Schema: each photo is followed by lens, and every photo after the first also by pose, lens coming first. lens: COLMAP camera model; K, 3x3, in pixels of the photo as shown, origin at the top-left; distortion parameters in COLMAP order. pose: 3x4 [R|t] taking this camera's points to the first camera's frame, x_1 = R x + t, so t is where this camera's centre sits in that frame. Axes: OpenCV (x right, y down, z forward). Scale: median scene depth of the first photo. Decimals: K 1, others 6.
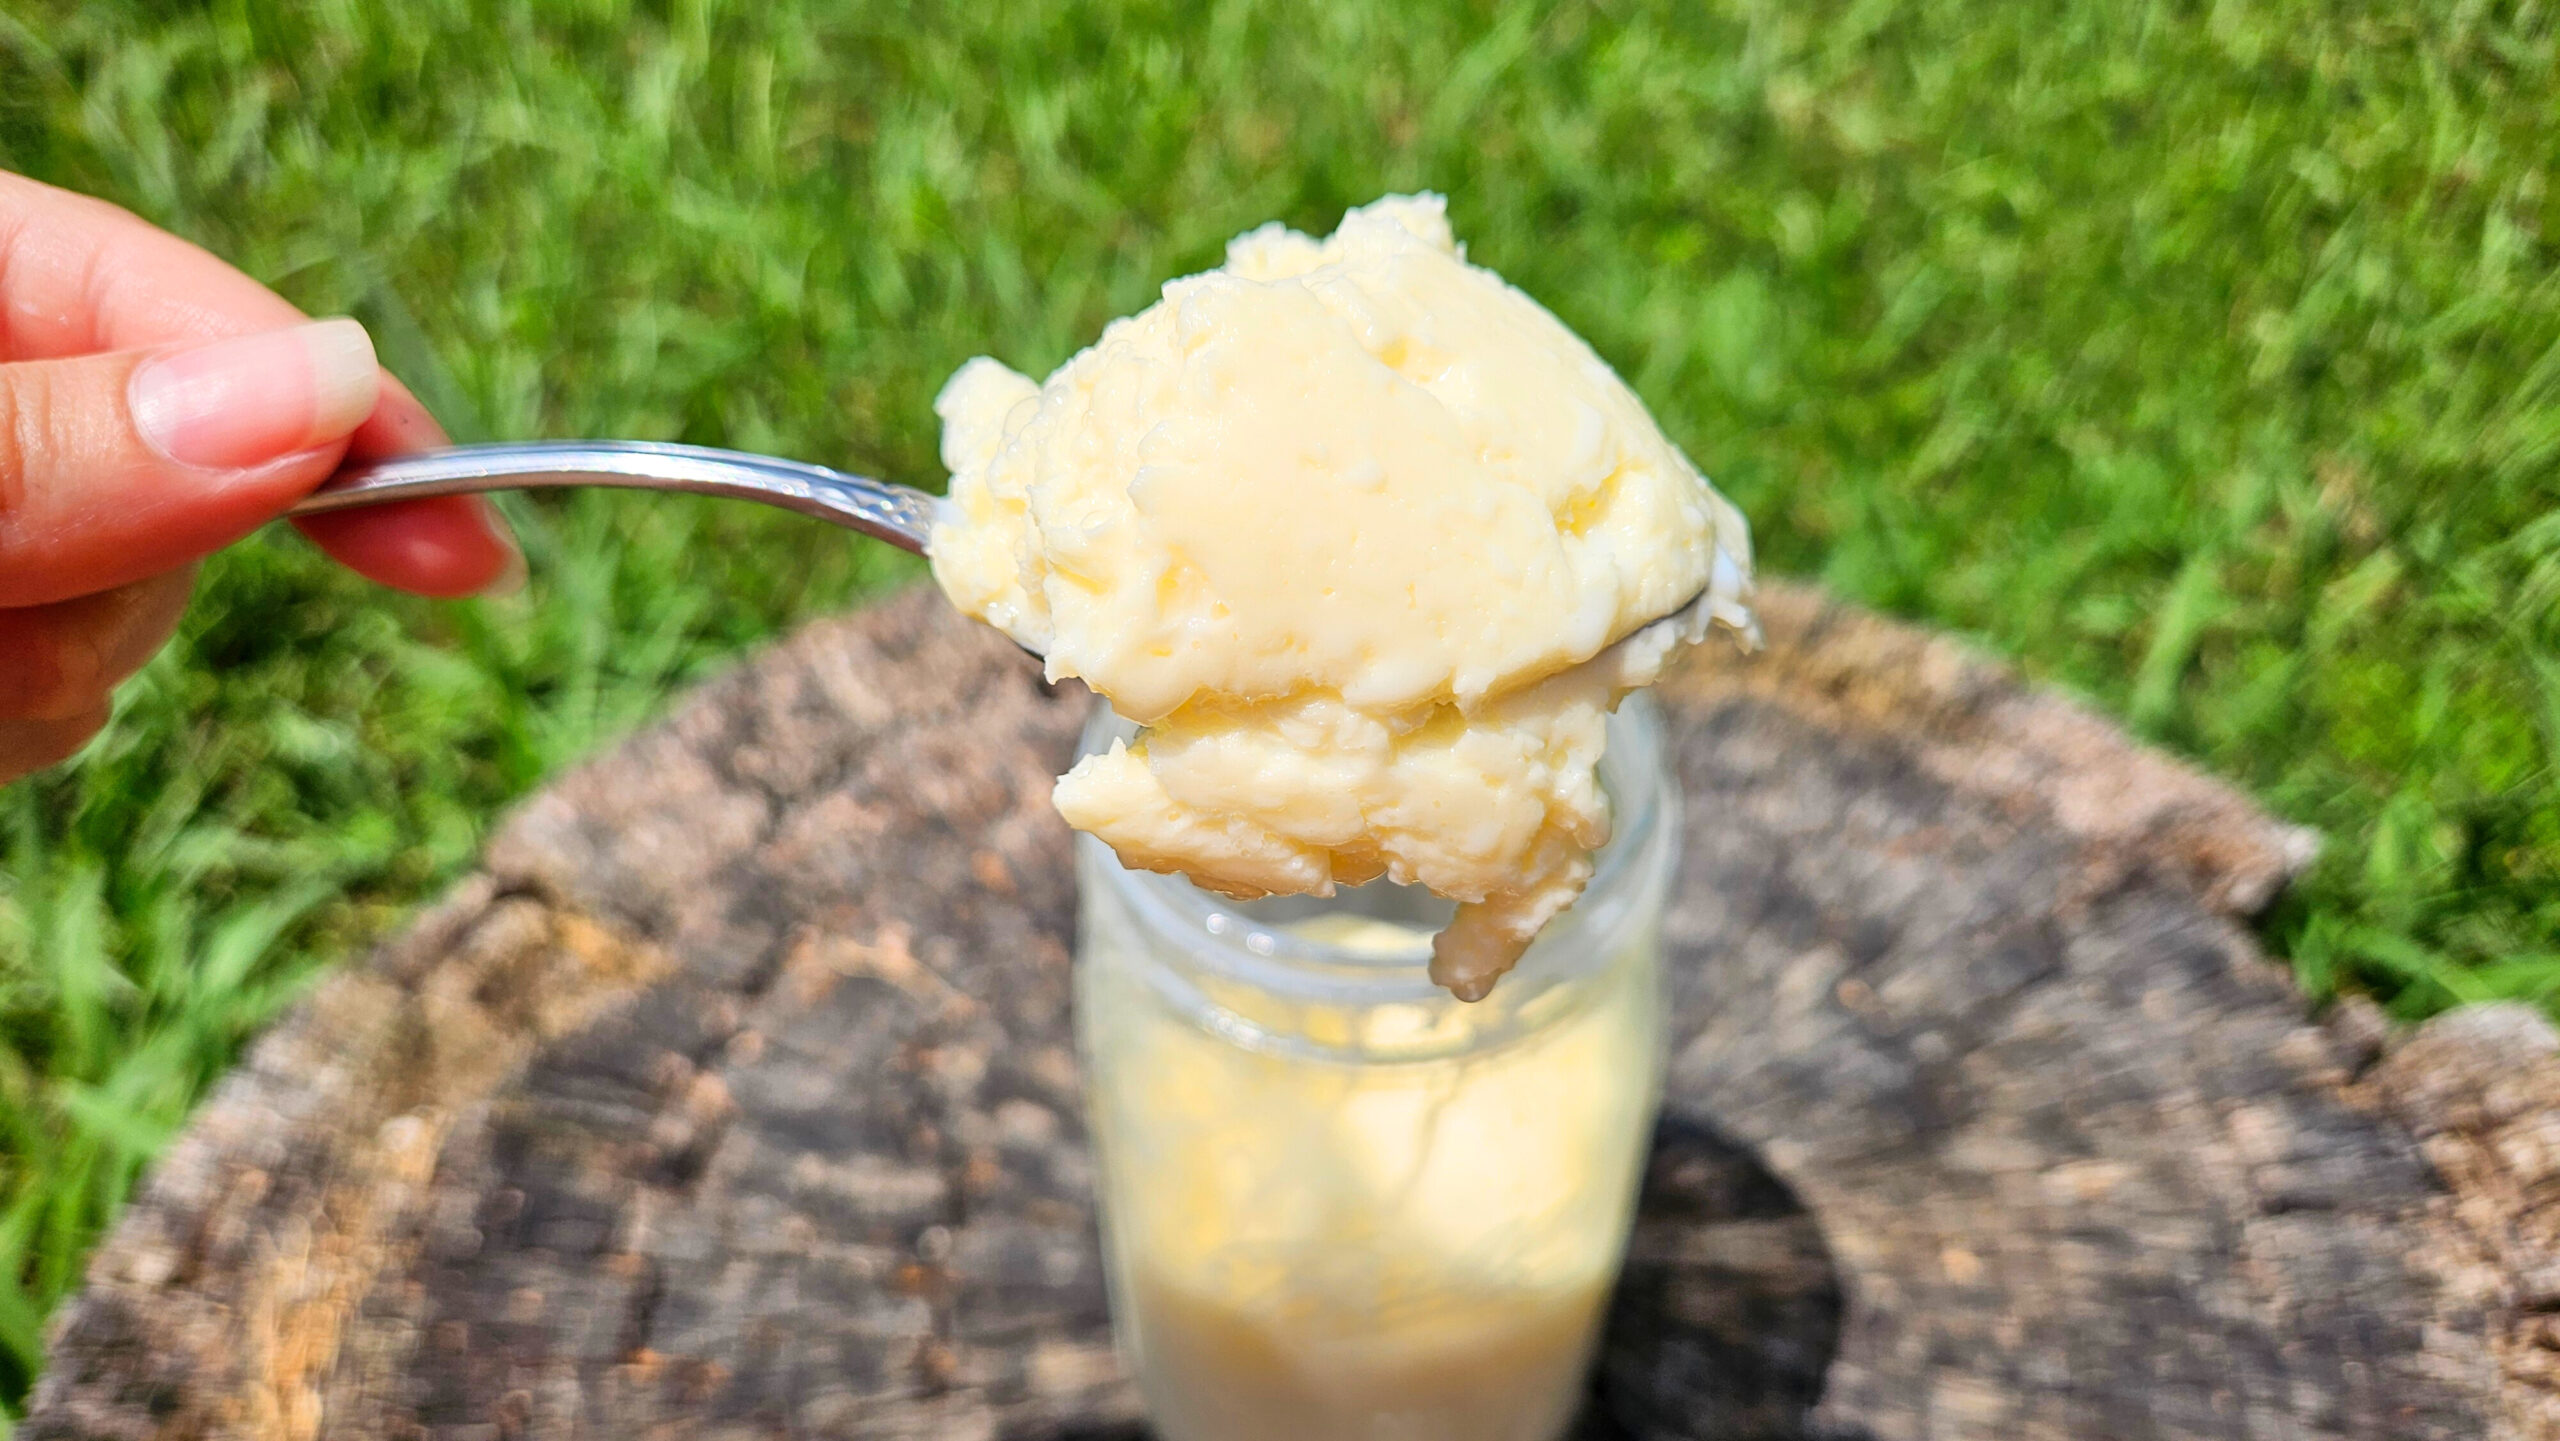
lens RADIAL K [[1839.1, 0, 1265.9], [0, 1839.1, 726.6], [0, 0, 1]] dist [0.000341, -0.037370]
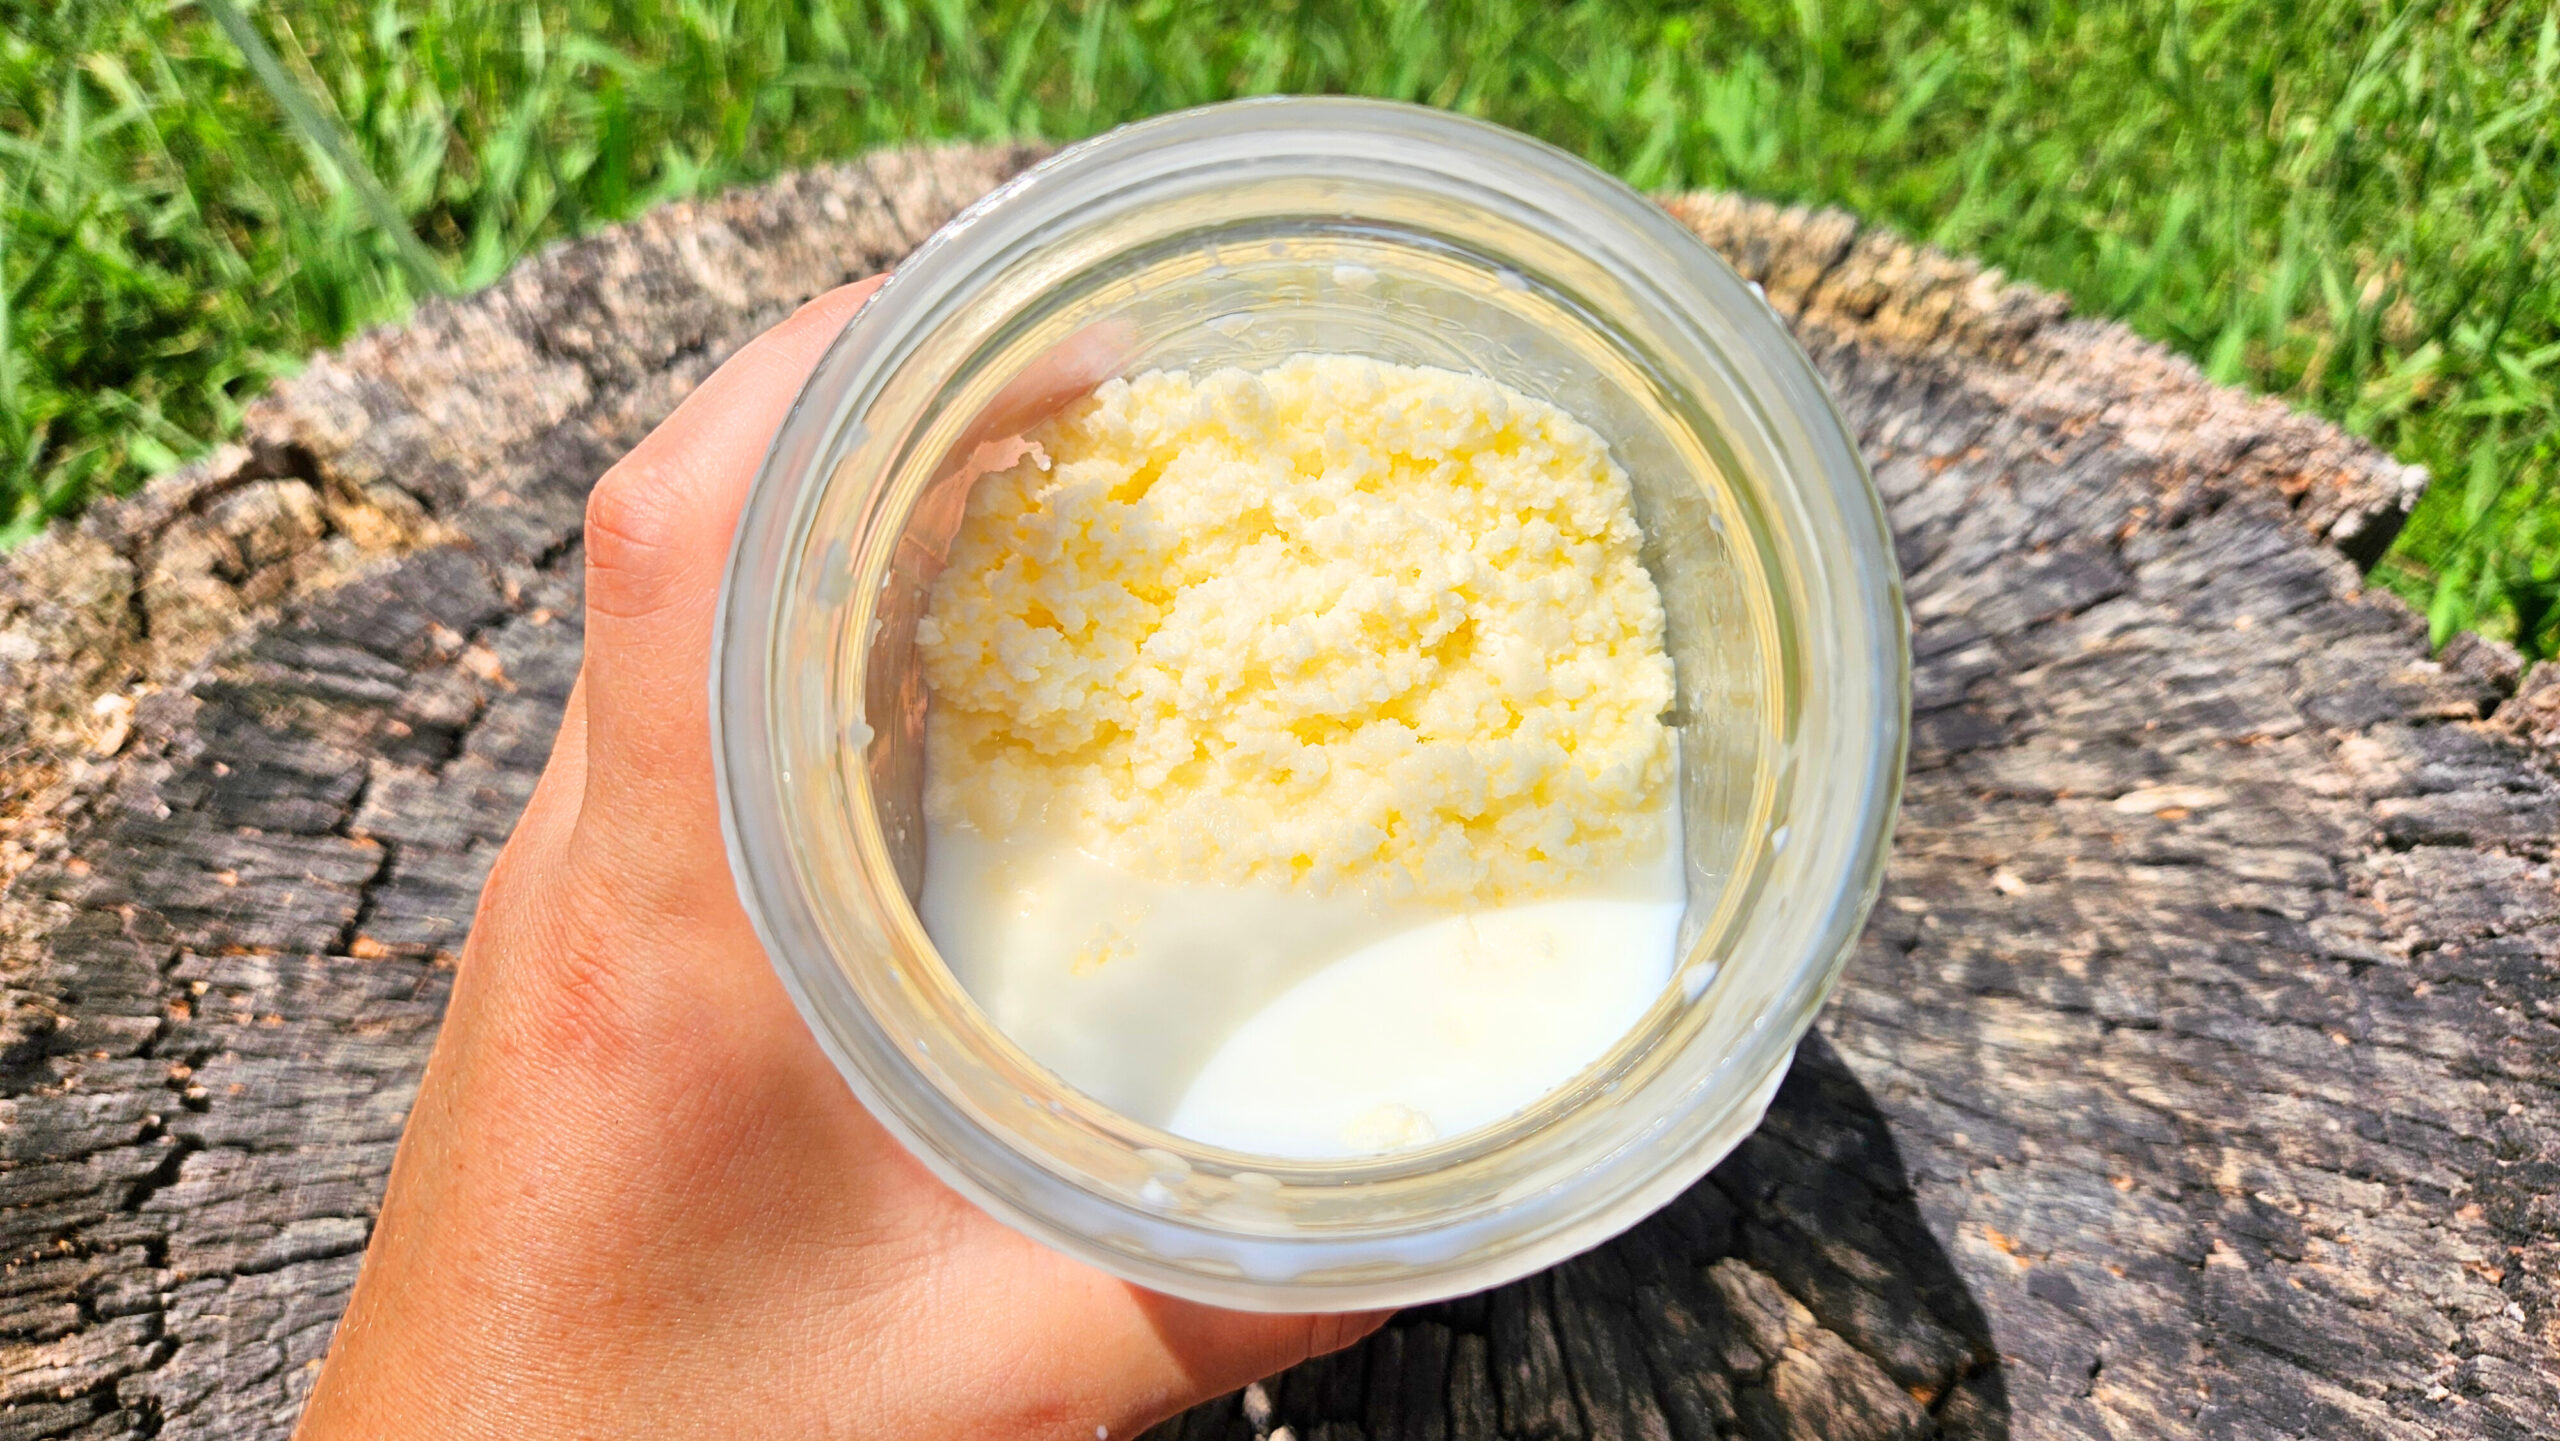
lens RADIAL K [[1824.5, 0, 1280.0], [0, 1824.5, 720.5], [0, 0, 1]] dist [0.029680, -0.046283]
pose [[0.999109, 0.032566, 0.026845, 0.024684], [-0.033373, 0.998987, 0.030170, 0.170815], [-0.025835, -0.031039, 0.999184, 0.164342]]
